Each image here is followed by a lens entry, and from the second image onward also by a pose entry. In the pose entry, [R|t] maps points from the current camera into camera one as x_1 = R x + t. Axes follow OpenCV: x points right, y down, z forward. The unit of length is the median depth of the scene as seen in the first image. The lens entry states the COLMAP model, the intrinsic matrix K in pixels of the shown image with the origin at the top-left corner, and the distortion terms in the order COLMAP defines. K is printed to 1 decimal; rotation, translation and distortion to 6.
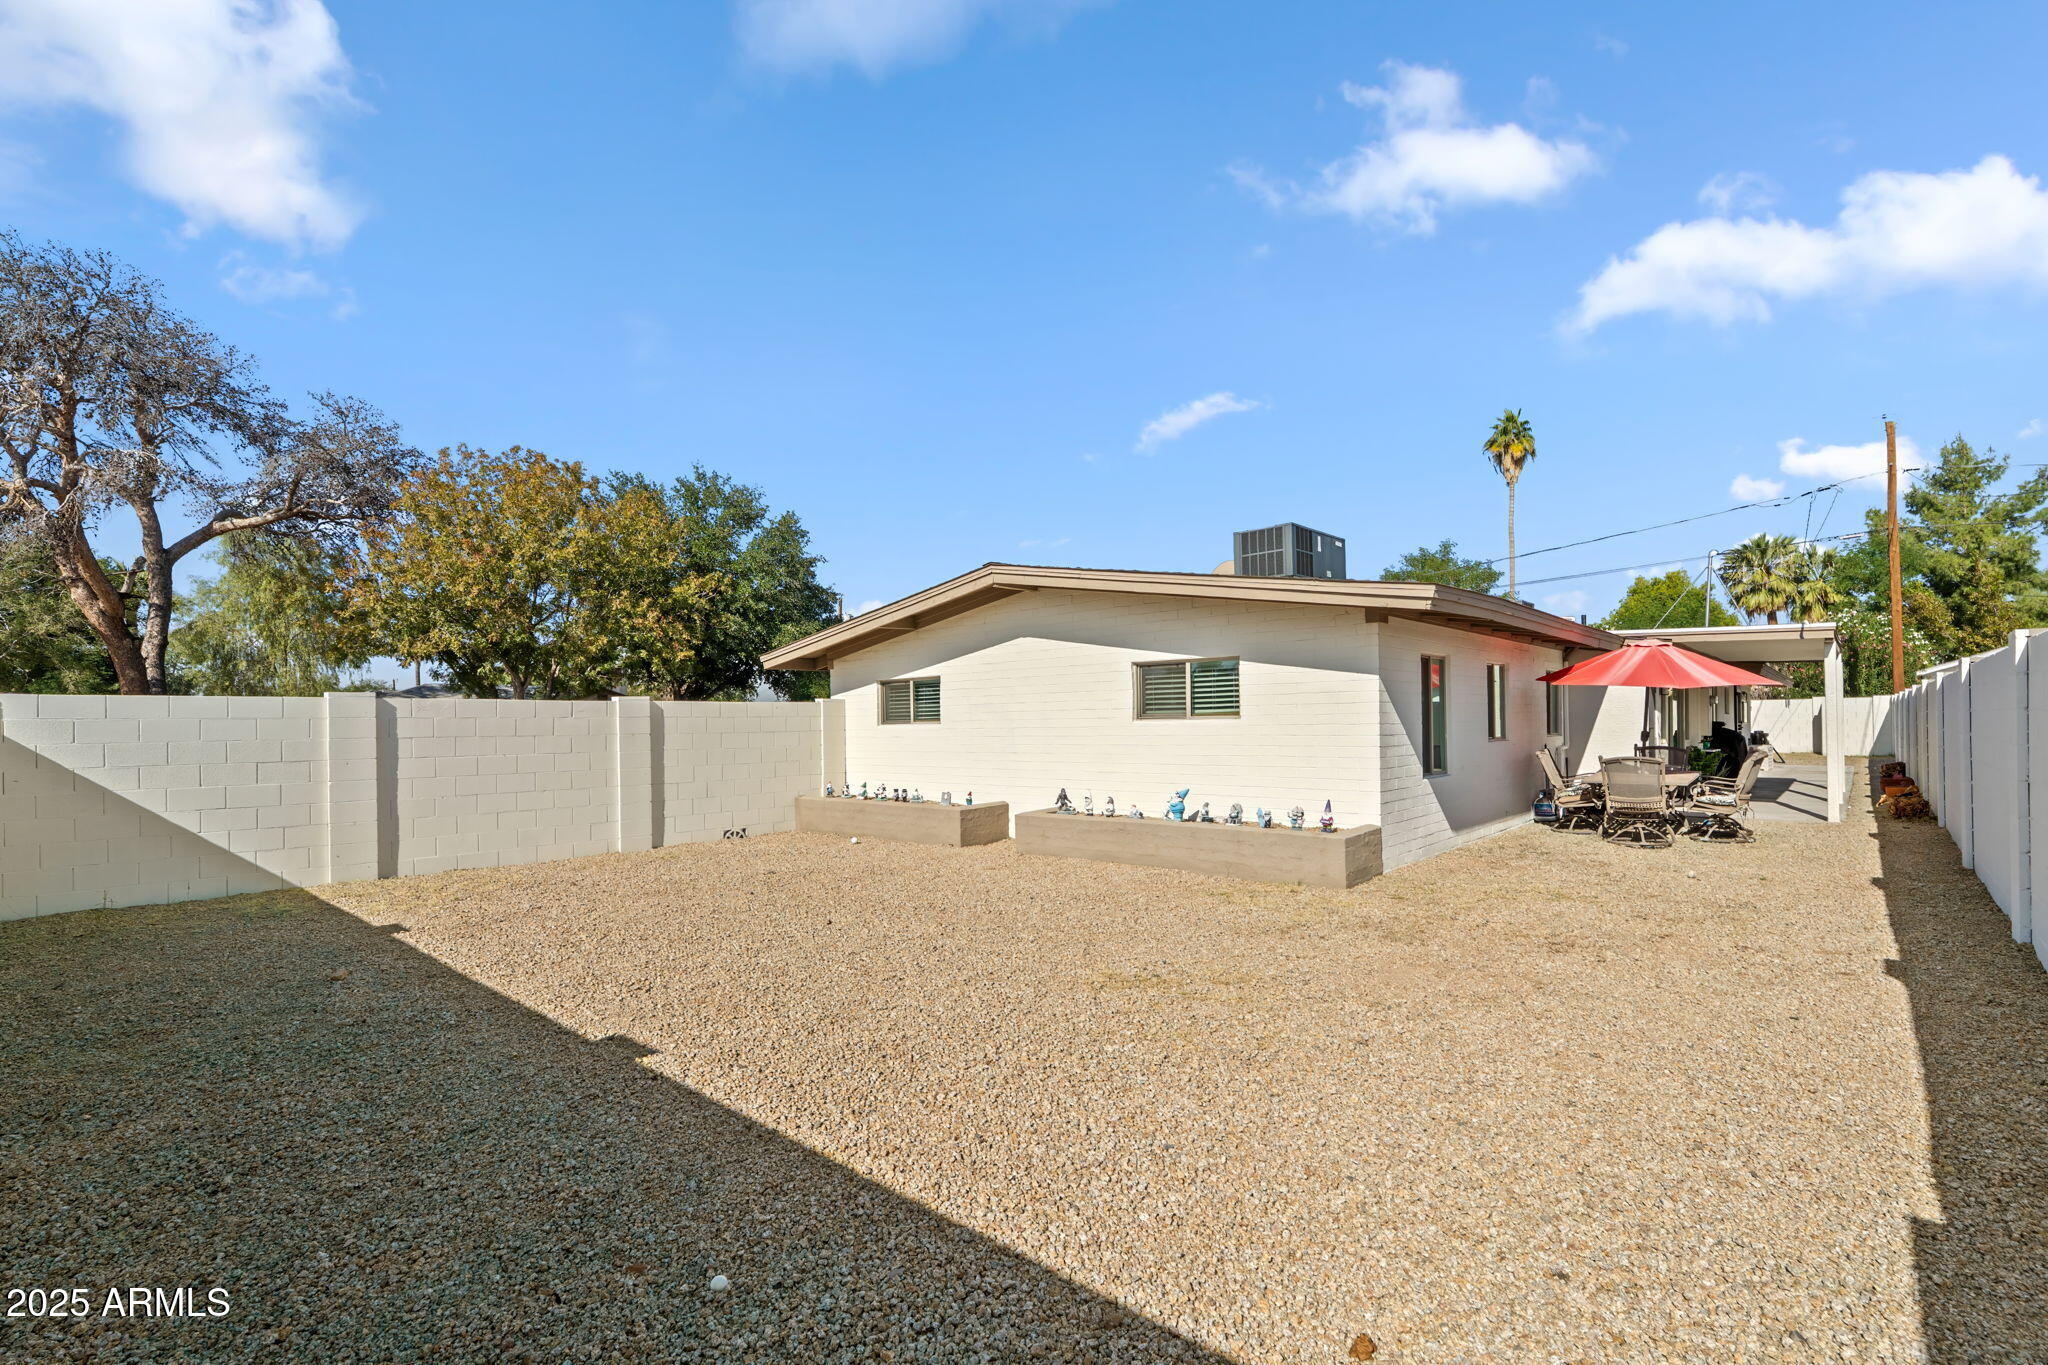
lens RADIAL K [[928.9, 0, 1029.2], [0, 928.9, 717.6], [0, 0, 1]] dist [0.000565, -0.001229]
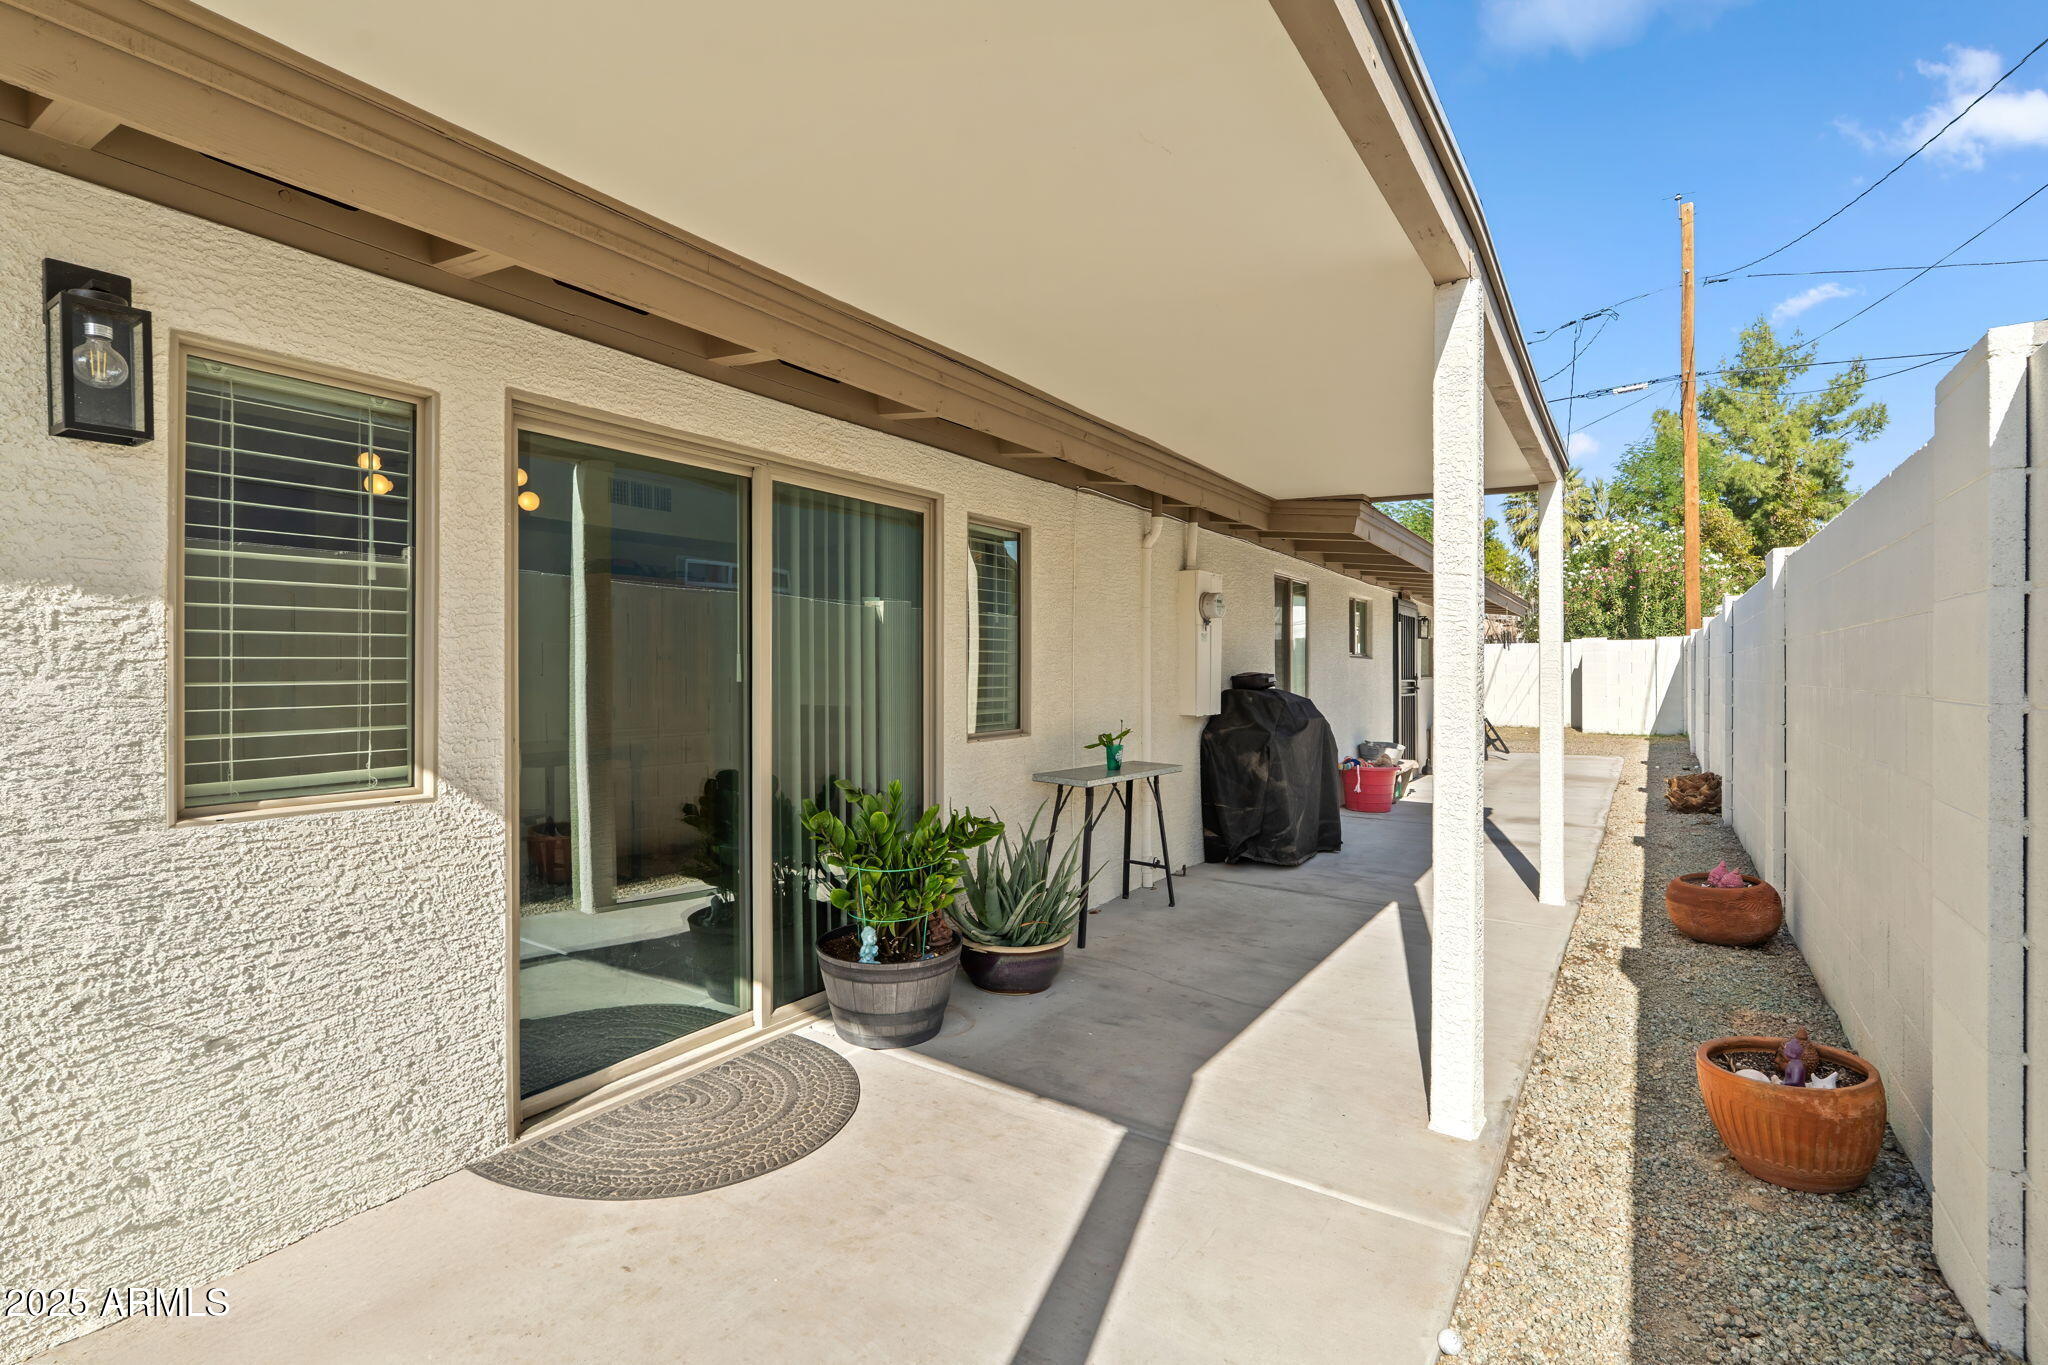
lens RADIAL K [[928.9, 0, 1019.5], [0, 928.9, 670.5], [0, 0, 1]] dist [0.000565, -0.001229]
pose [[0.990931, 0.011186, 0.133905, 0.295817], [-0.011426, 0.999934, 0.001023, 0.001905], [-0.133884, -0.002543, 0.990994, 0.323642]]
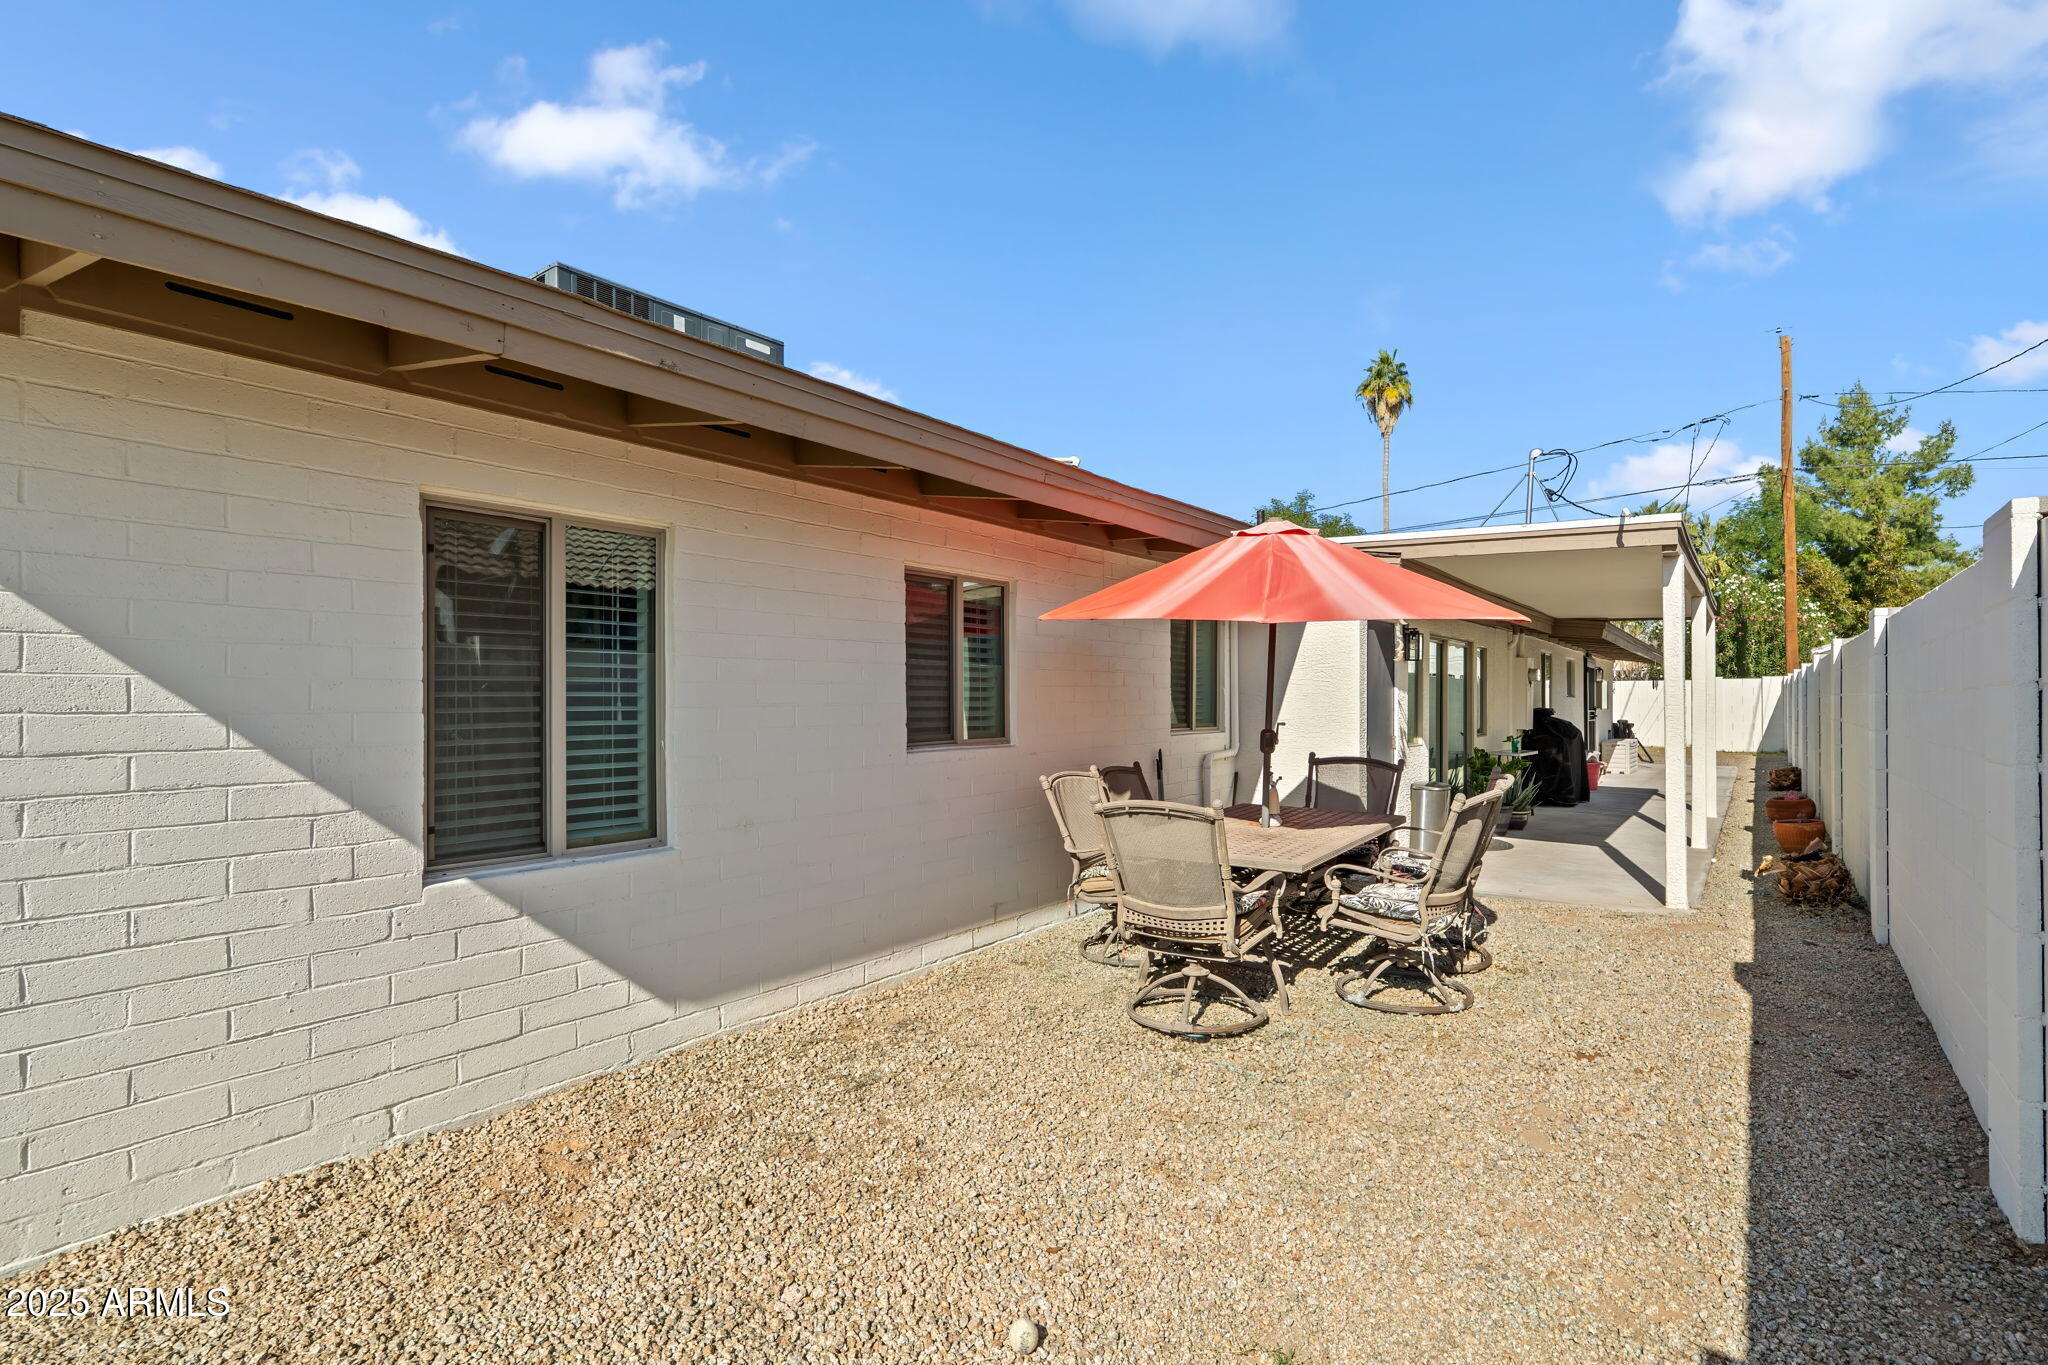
lens RADIAL K [[978.6, 0, 1032.2], [0, 978.6, 694.5], [0, 0, 1]] dist [-0.000391, 0.000549]
pose [[0.995573, 0.010634, 0.093388, 0.151982], [-0.010471, 0.999943, -0.002230, -0.000028], [-0.093406, 0.001242, 0.995627, 0.163566]]
